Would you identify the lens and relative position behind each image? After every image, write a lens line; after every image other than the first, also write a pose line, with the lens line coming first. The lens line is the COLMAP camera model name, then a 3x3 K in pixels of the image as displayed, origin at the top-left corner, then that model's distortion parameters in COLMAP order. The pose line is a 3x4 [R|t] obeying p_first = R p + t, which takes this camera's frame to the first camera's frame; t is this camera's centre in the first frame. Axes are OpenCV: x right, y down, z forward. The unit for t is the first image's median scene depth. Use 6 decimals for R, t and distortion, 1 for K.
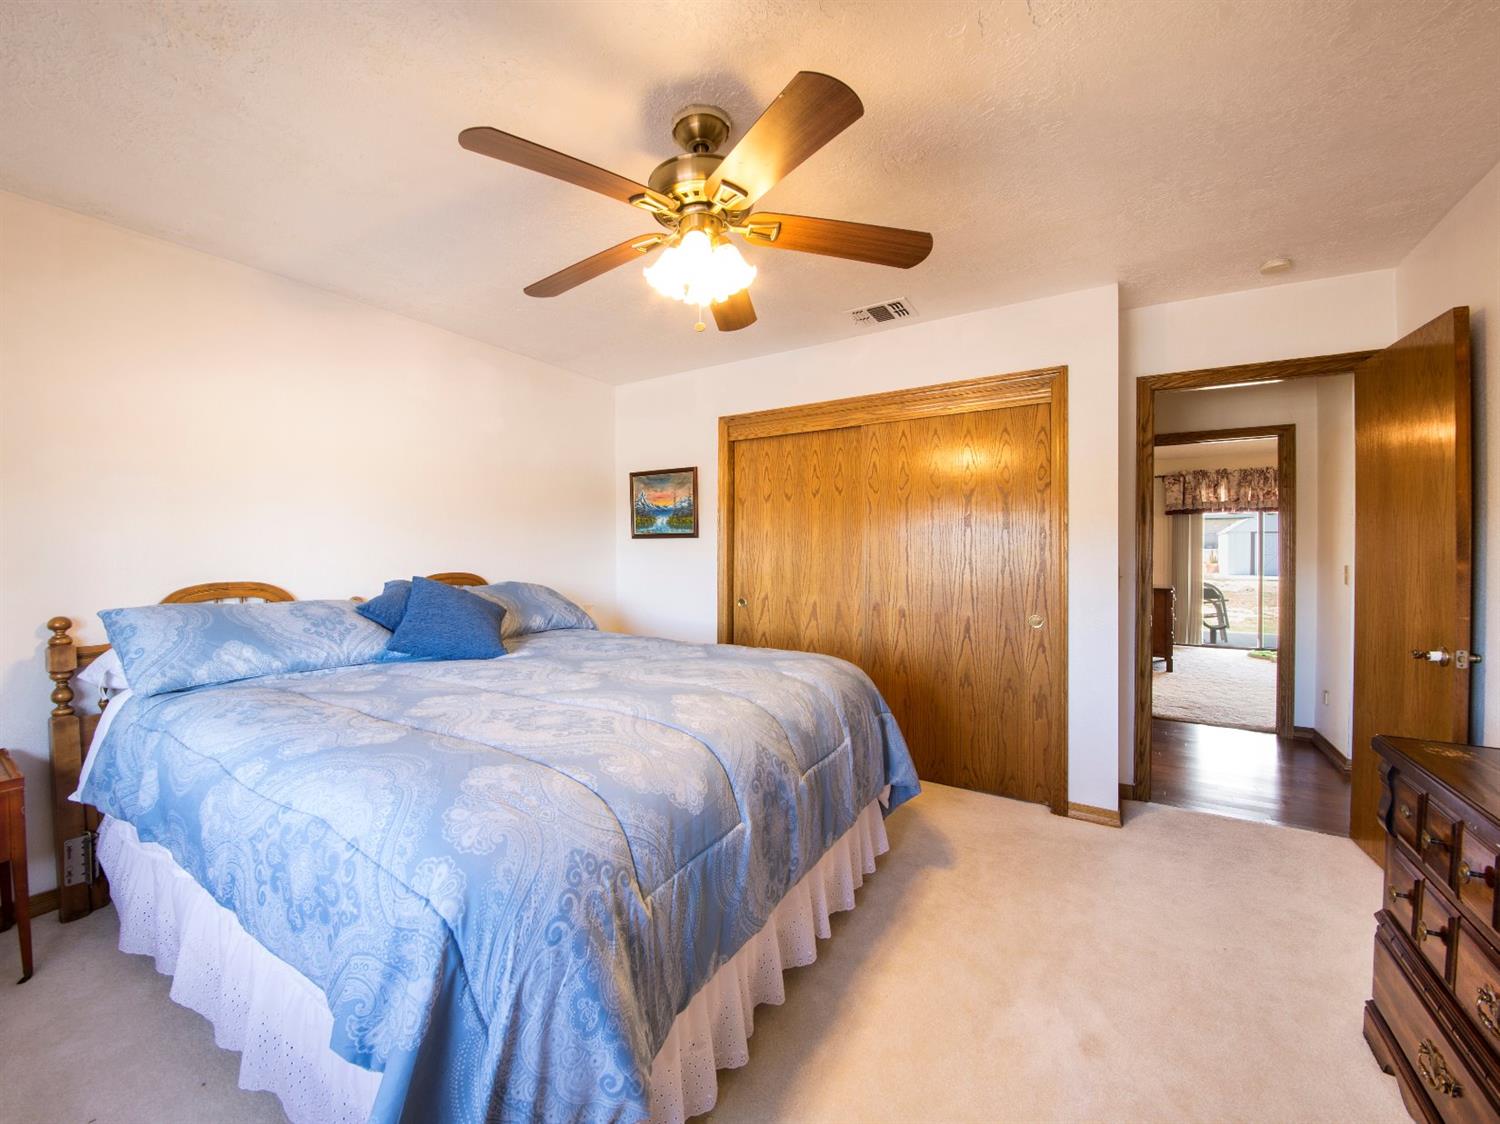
lens RADIAL K [[598.7, 0, 751.4], [0, 598.7, 556.5], [0, 0, 1]] dist [-0.000565, -0.000013]
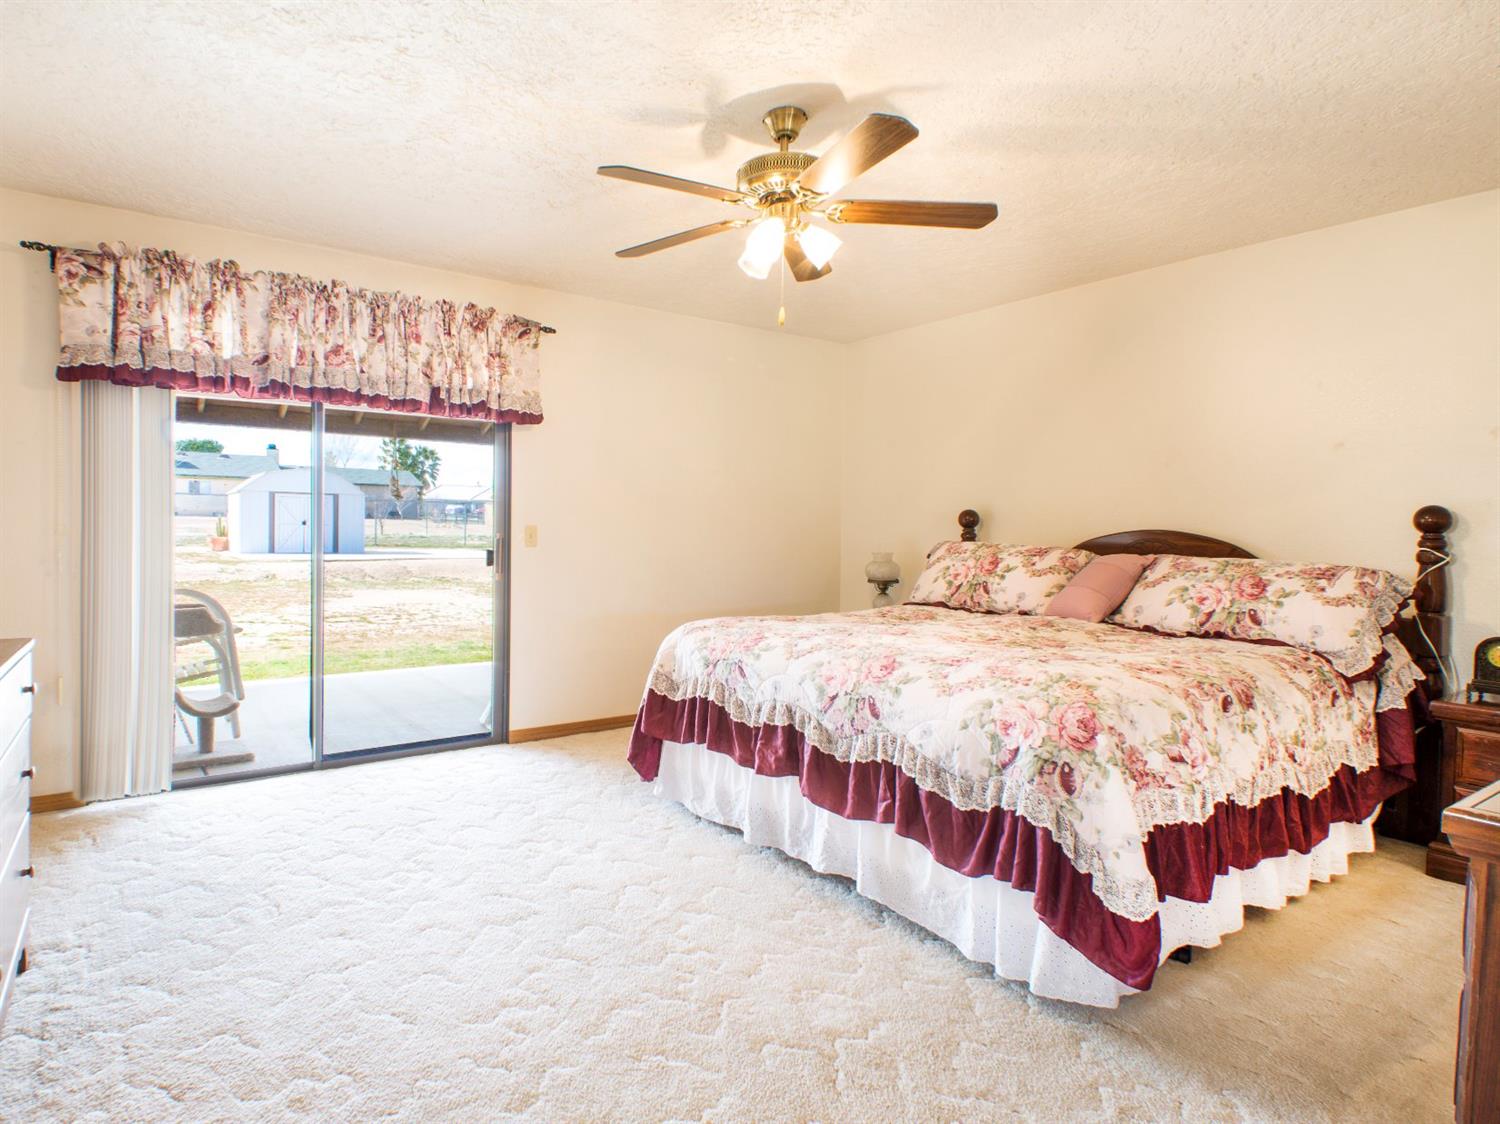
lens RADIAL K [[962.9, 0, 748.8], [0, 962.9, 558.5], [0, 0, 1]] dist [0.001209, 0.000055]
pose [[0.401311, -0.020121, 0.915721, 0.397260], [-0.011562, 0.999568, 0.027030, 0.004146], [-0.915869, -0.021435, 0.400905, 0.499513]]
